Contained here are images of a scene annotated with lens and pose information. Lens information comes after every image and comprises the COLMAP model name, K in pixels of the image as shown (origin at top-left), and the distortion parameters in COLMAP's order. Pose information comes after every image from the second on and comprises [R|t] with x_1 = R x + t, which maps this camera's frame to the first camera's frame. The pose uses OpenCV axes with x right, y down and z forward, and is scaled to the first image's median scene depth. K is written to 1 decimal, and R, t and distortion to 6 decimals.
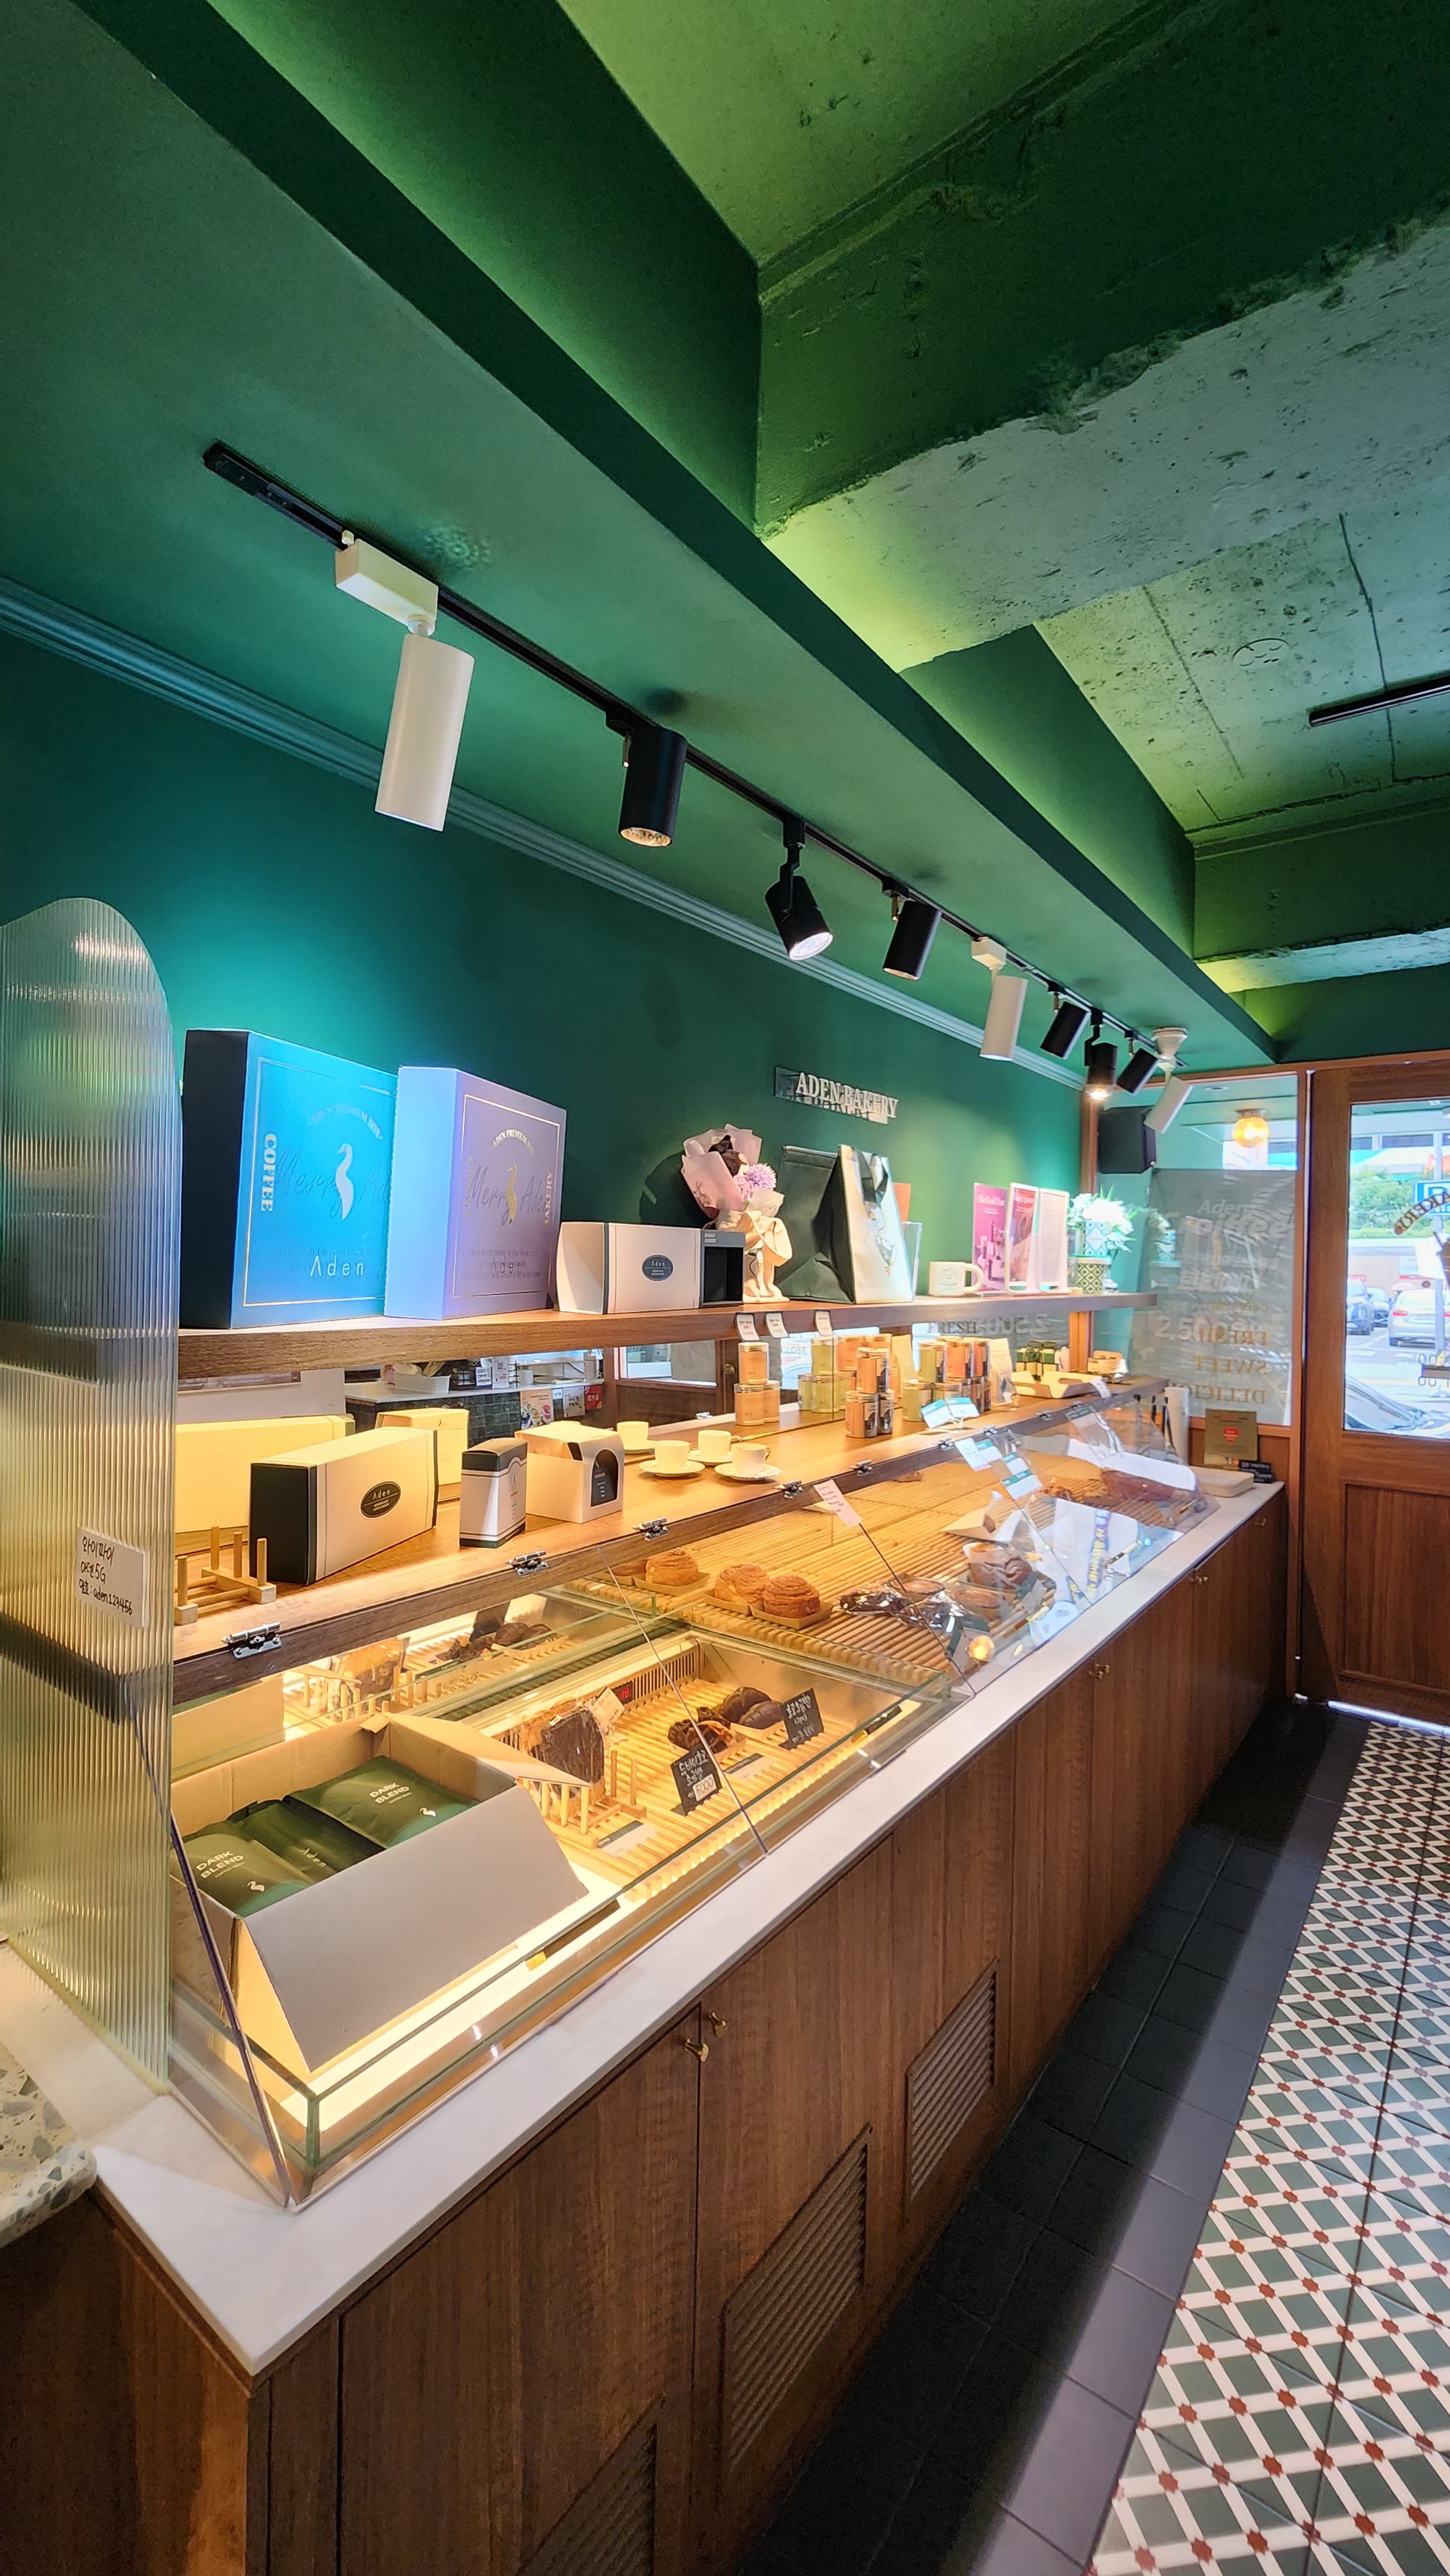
lens RADIAL K [[1061.0, 0, 731.4], [0, 1061.0, 1273.2], [0, 0, 1]] dist [-0.000464, 0.000446]
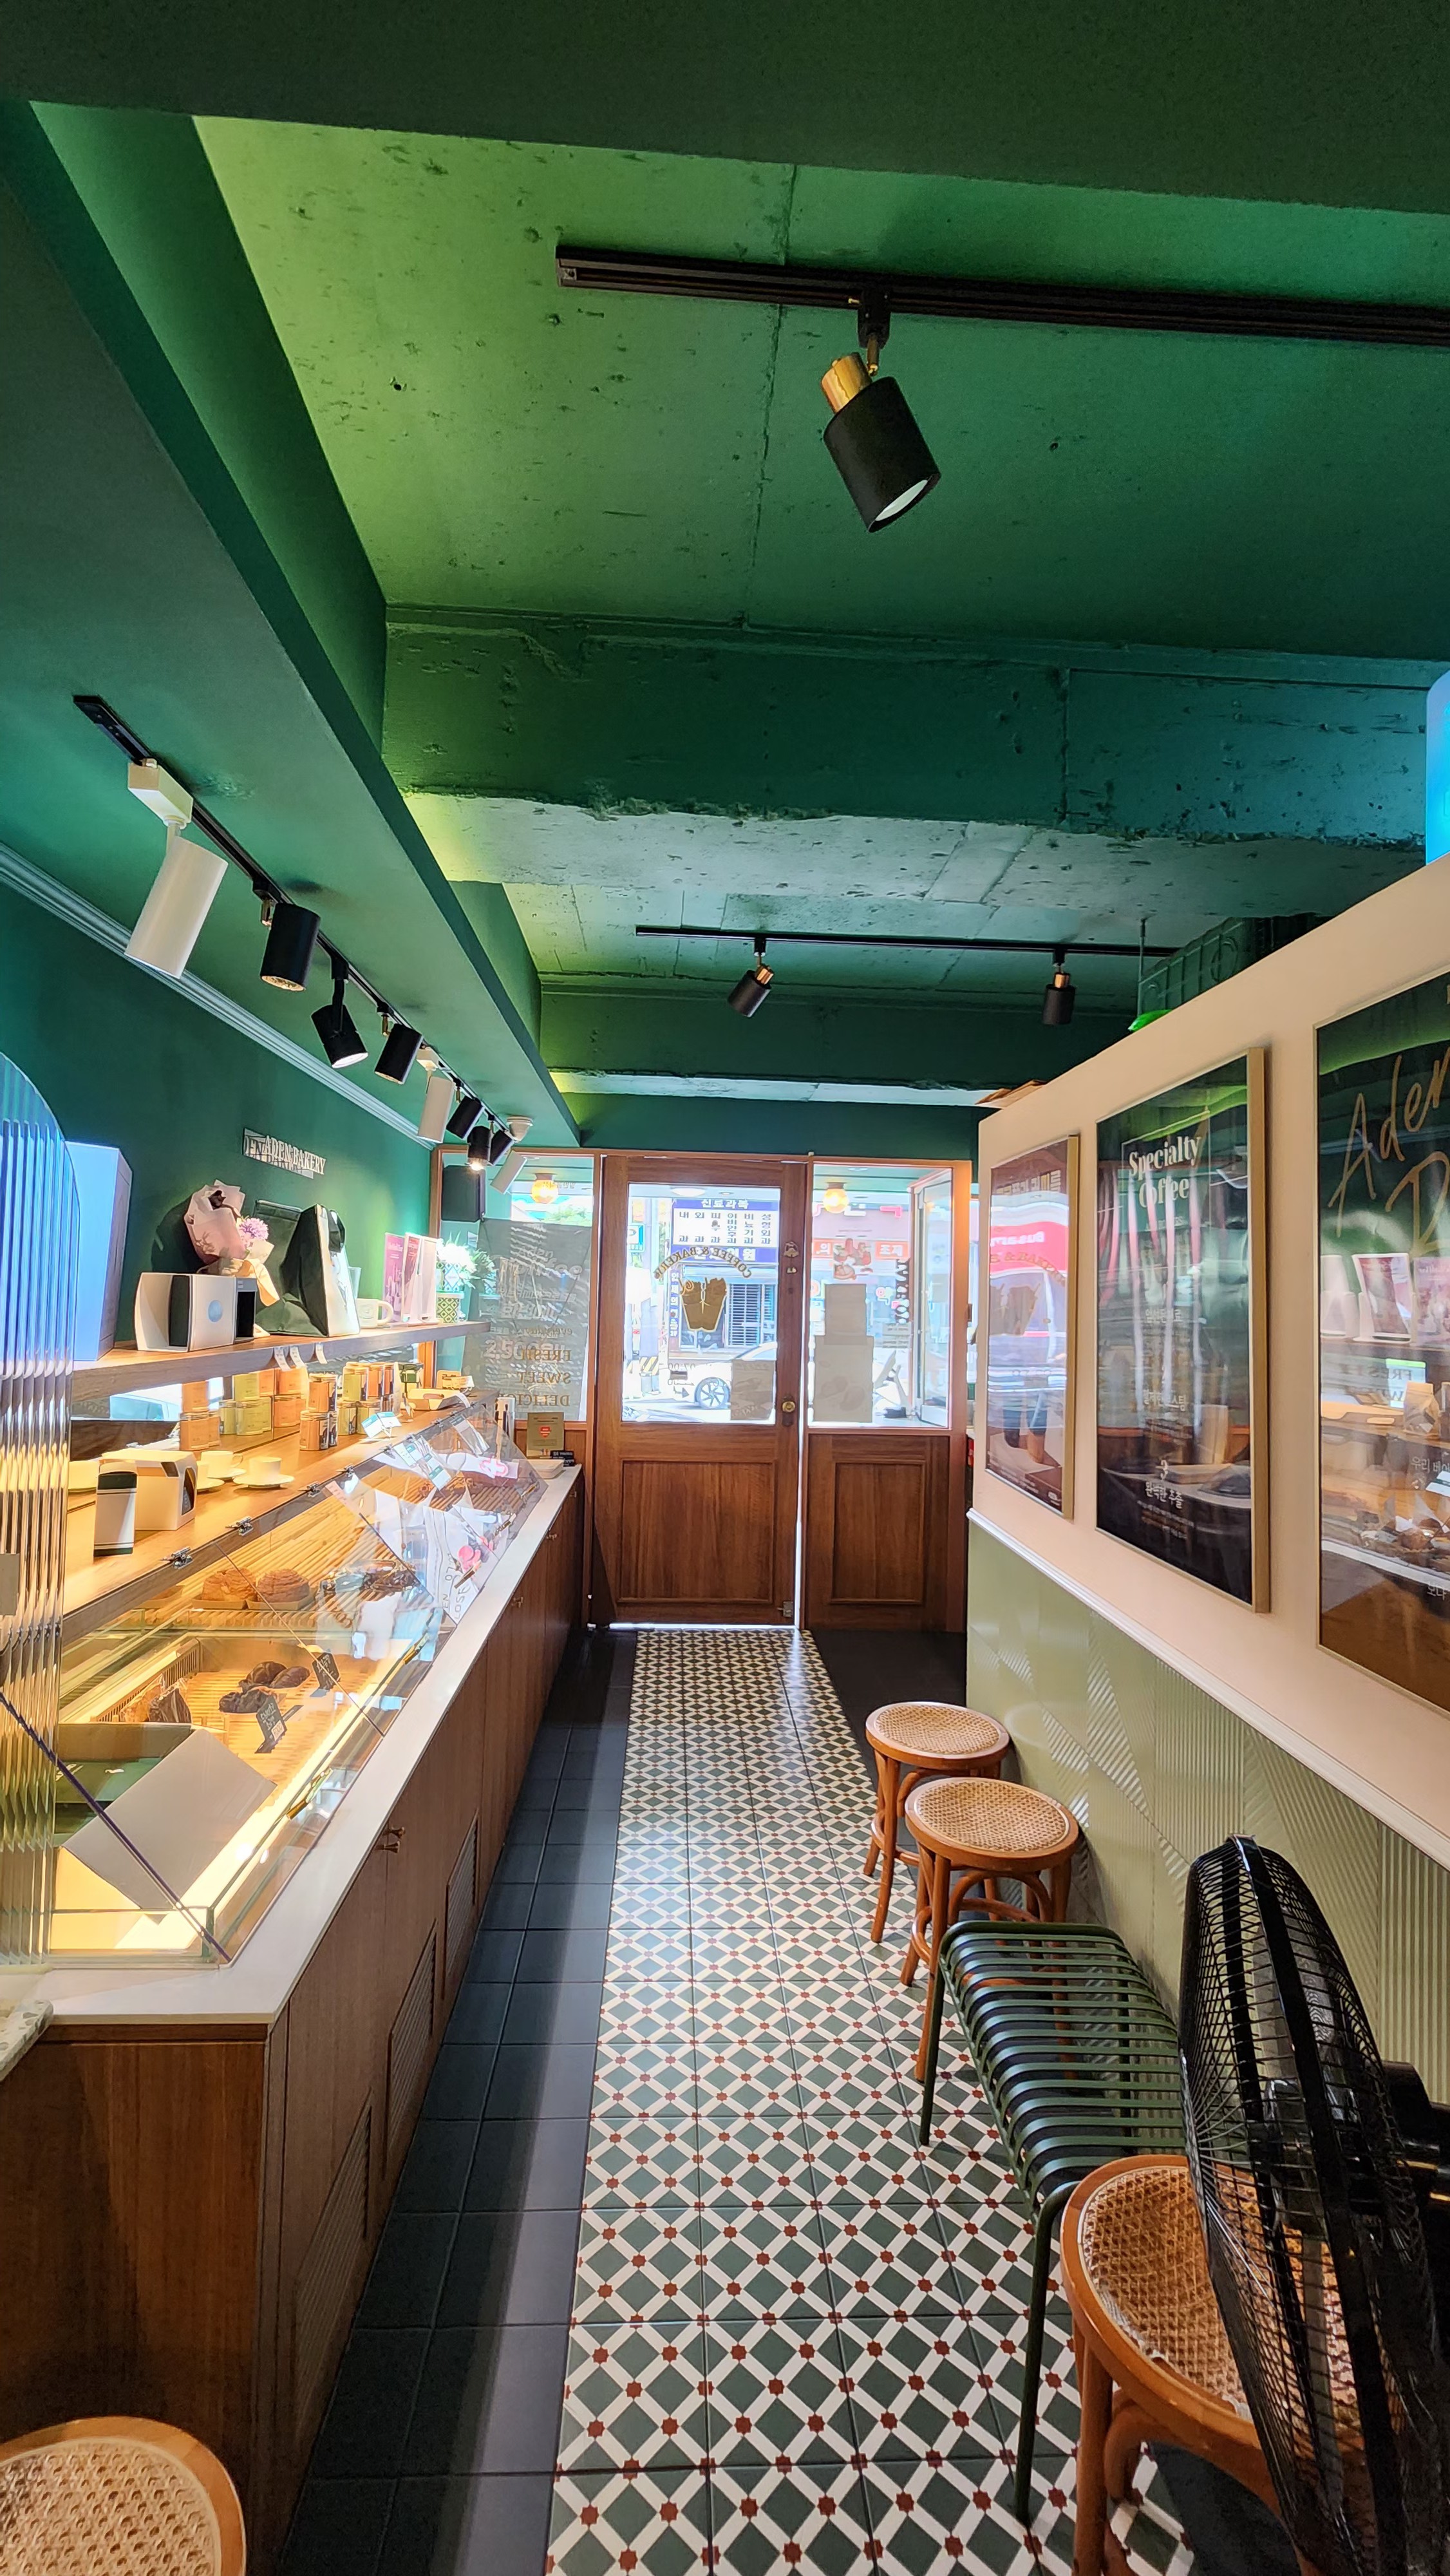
lens RADIAL K [[1061.0, 0, 731.4], [0, 1061.0, 1273.2], [0, 0, 1]] dist [-0.000464, 0.000446]
pose [[0.766509, 0.020612, 0.641903, -0.253245], [-0.007926, 0.999712, -0.022637, -0.016470], [-0.642185, 0.012264, 0.766452, -0.179382]]
